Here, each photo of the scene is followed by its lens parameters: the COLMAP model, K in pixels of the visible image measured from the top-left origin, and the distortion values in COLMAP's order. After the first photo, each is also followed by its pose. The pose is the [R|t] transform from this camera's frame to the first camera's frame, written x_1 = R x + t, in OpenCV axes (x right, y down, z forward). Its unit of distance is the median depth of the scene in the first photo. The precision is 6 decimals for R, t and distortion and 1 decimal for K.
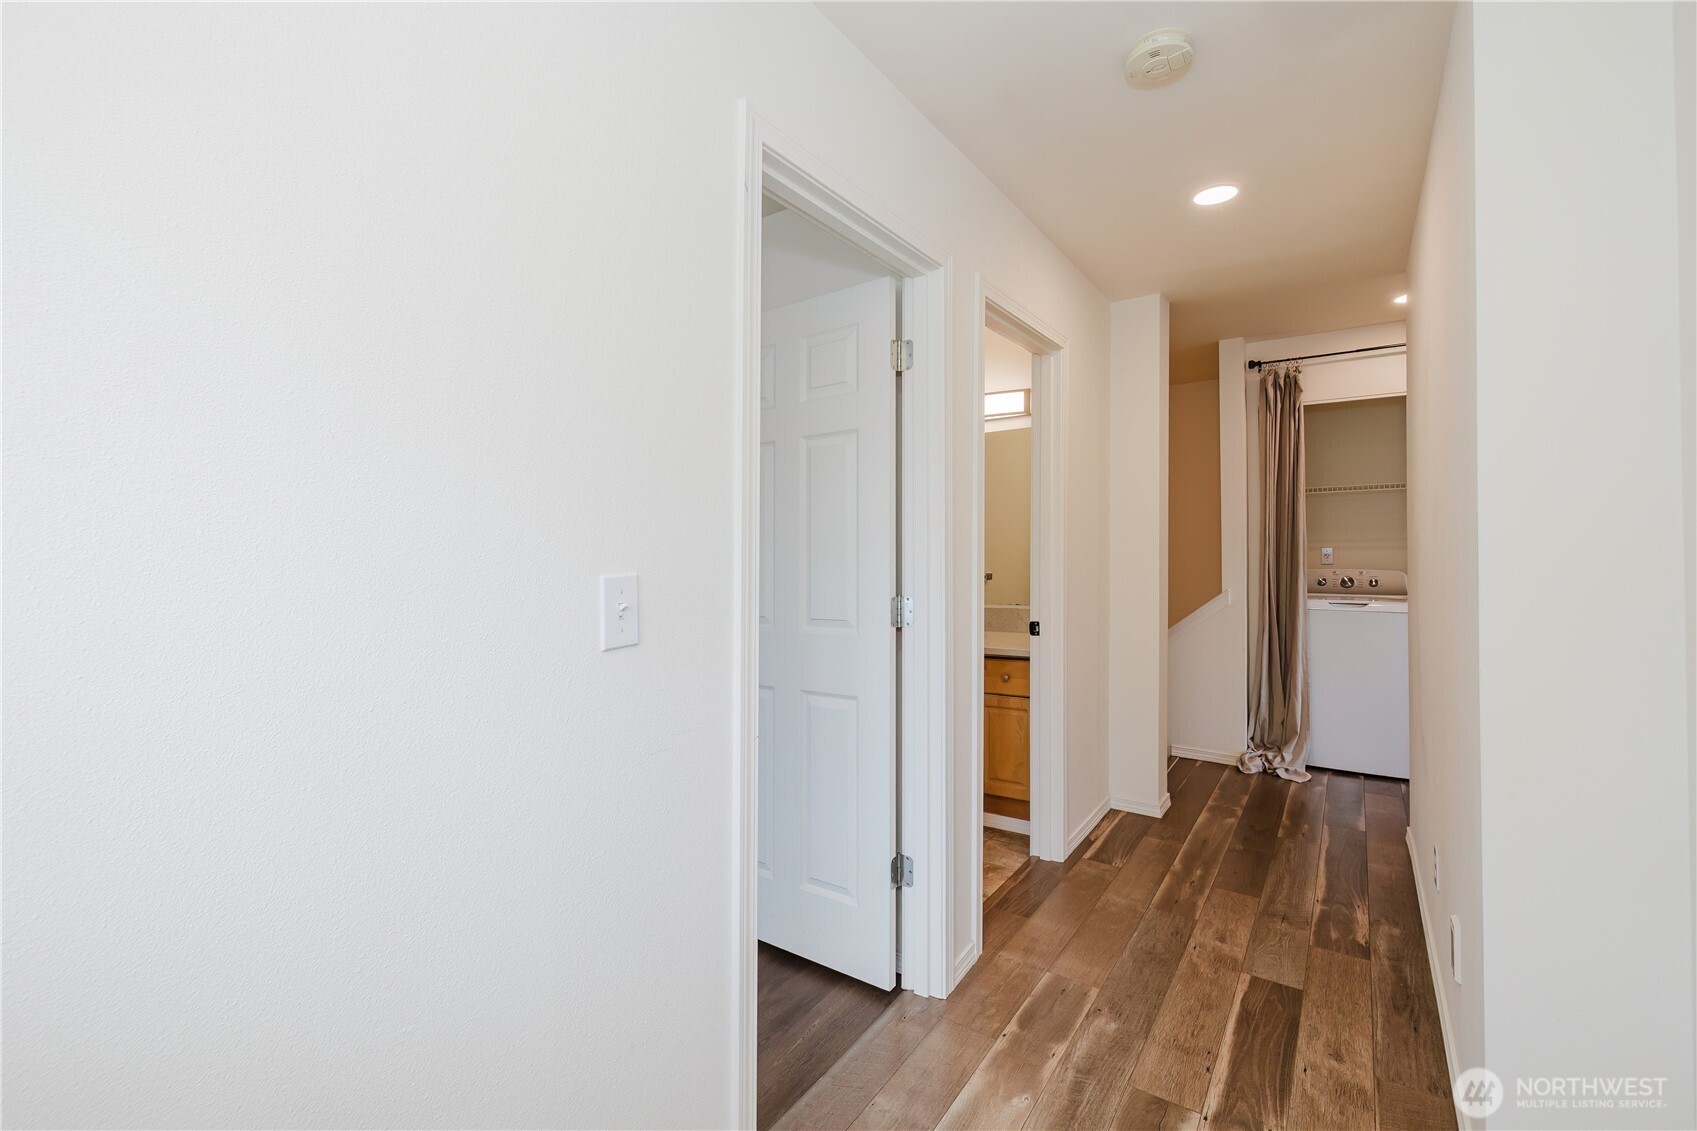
lens RADIAL K [[715.4, 0, 859.7], [0, 715.4, 565.7], [0, 0, 1]] dist [-0.000713, -0.001359]
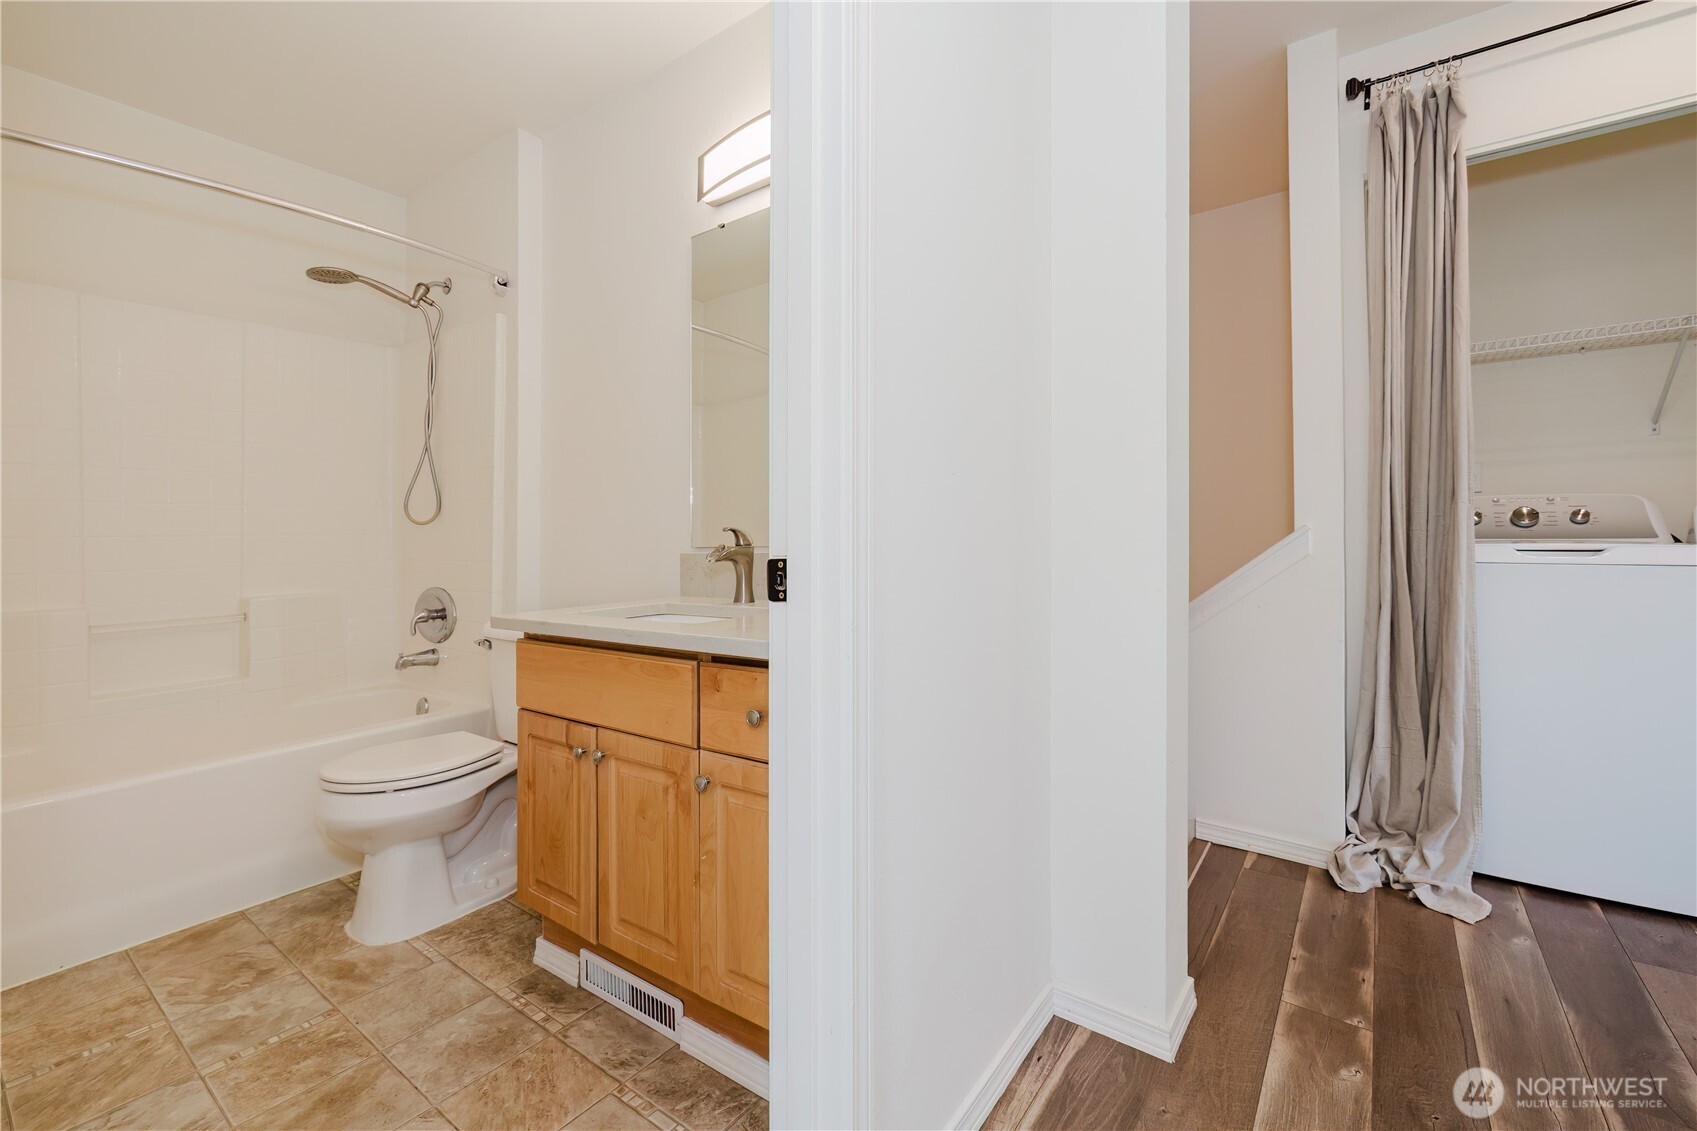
lens RADIAL K [[715.4, 0, 854.4], [0, 715.4, 554.6], [0, 0, 1]] dist [-0.000713, -0.001359]
pose [[0.999474, -0.003056, -0.032300, 0.210721], [0.003057, 0.999995, -0.000010, 0.054878], [0.032300, -0.000089, 0.999478, 0.486574]]
